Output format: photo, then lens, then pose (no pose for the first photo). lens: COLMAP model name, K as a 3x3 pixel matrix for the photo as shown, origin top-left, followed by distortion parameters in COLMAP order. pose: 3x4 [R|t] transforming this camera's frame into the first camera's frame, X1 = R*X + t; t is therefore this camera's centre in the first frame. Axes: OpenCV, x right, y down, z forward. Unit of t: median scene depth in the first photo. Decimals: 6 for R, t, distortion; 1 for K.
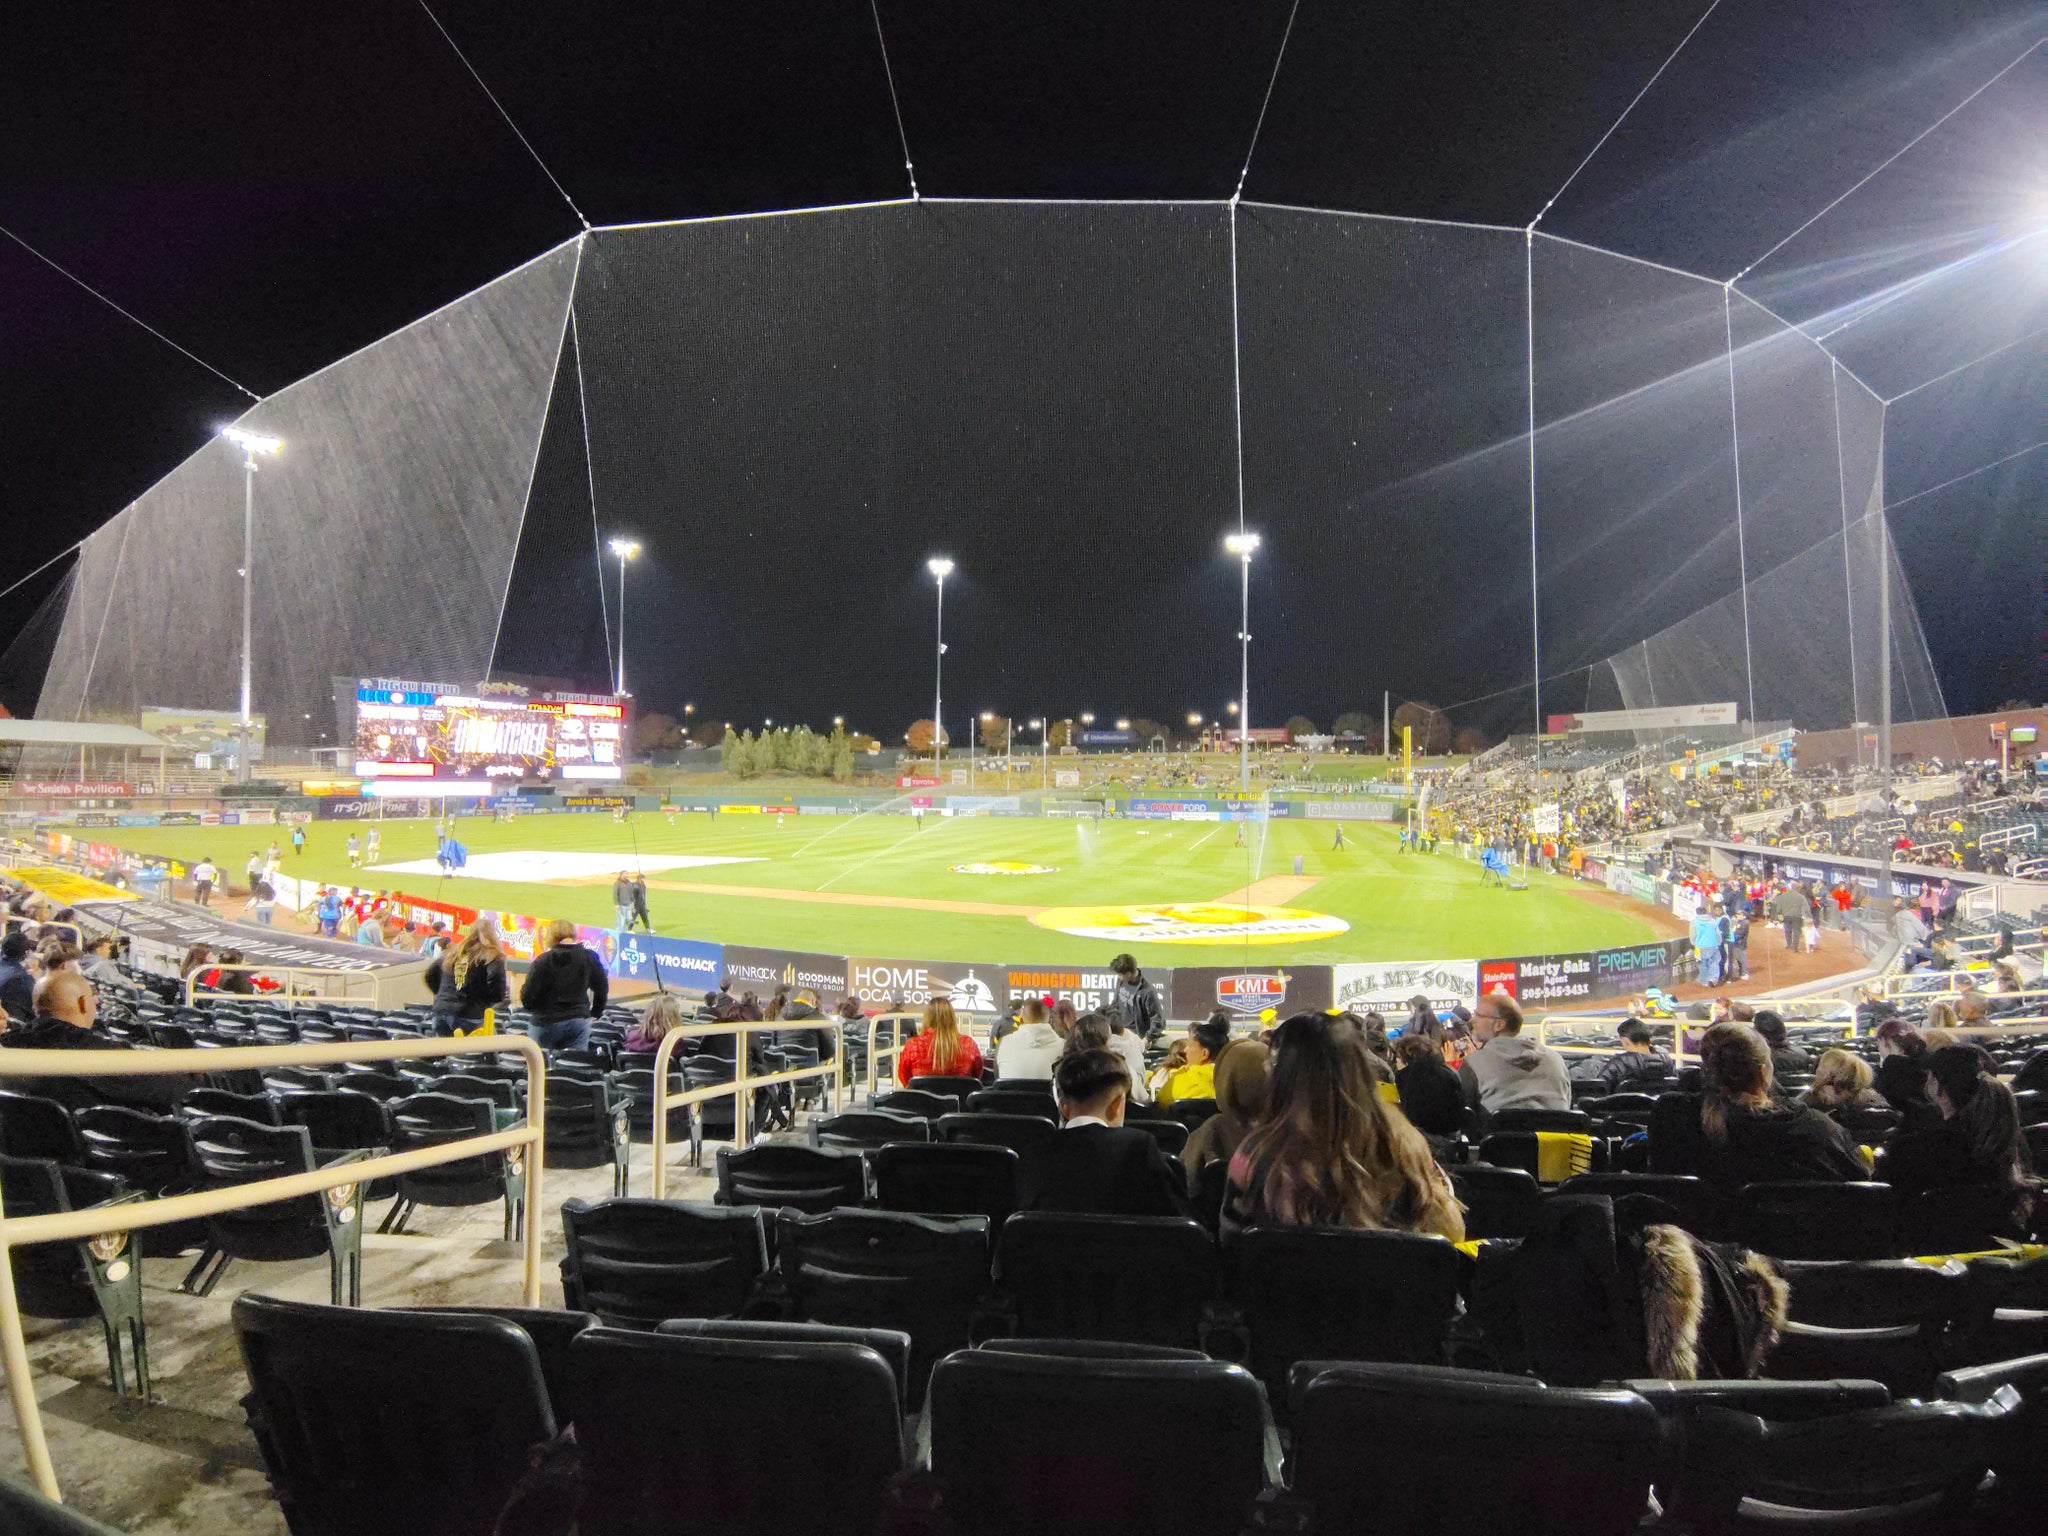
lens RADIAL K [[936.7, 0, 1024.0], [0, 936.7, 768.0], [0, 0, 1]] dist [0.000265, 0.000344]
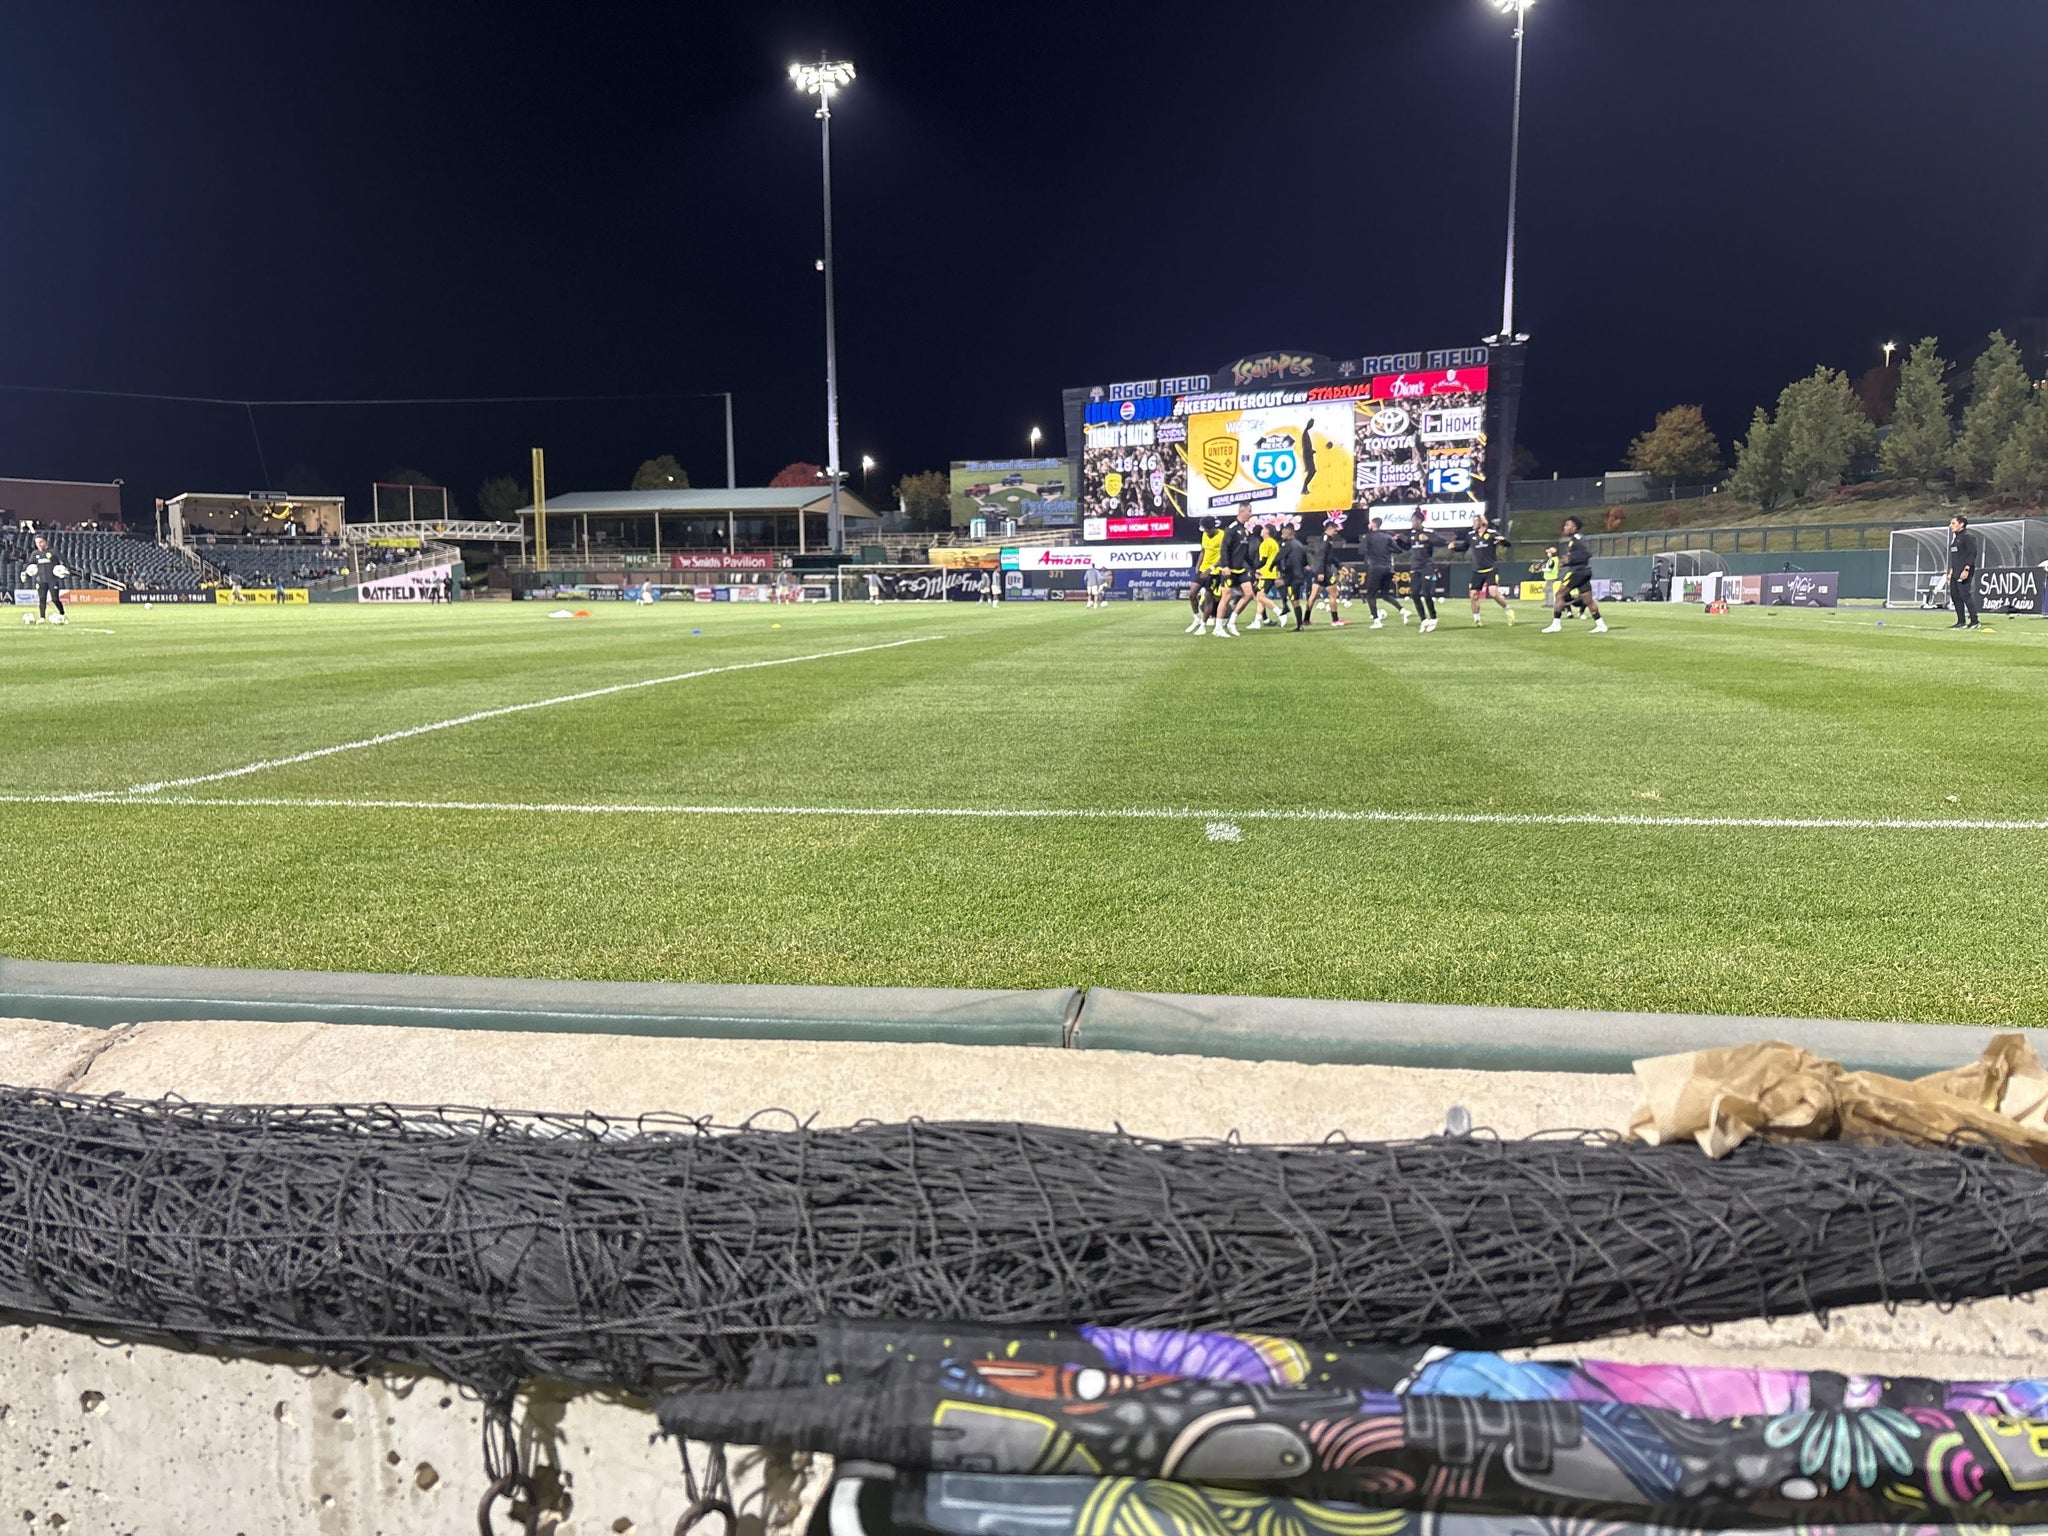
lens RADIAL K [[1538.3, 0, 1014.6], [0, 1538.3, 742.2], [0, 0, 1]] dist [0.131376, -0.312009]
pose [[0.090286, 0.088819, -0.991947, 0.351132], [0.024231, 0.995525, 0.091344, 0.046900], [0.995621, -0.032283, 0.087730, 0.815463]]
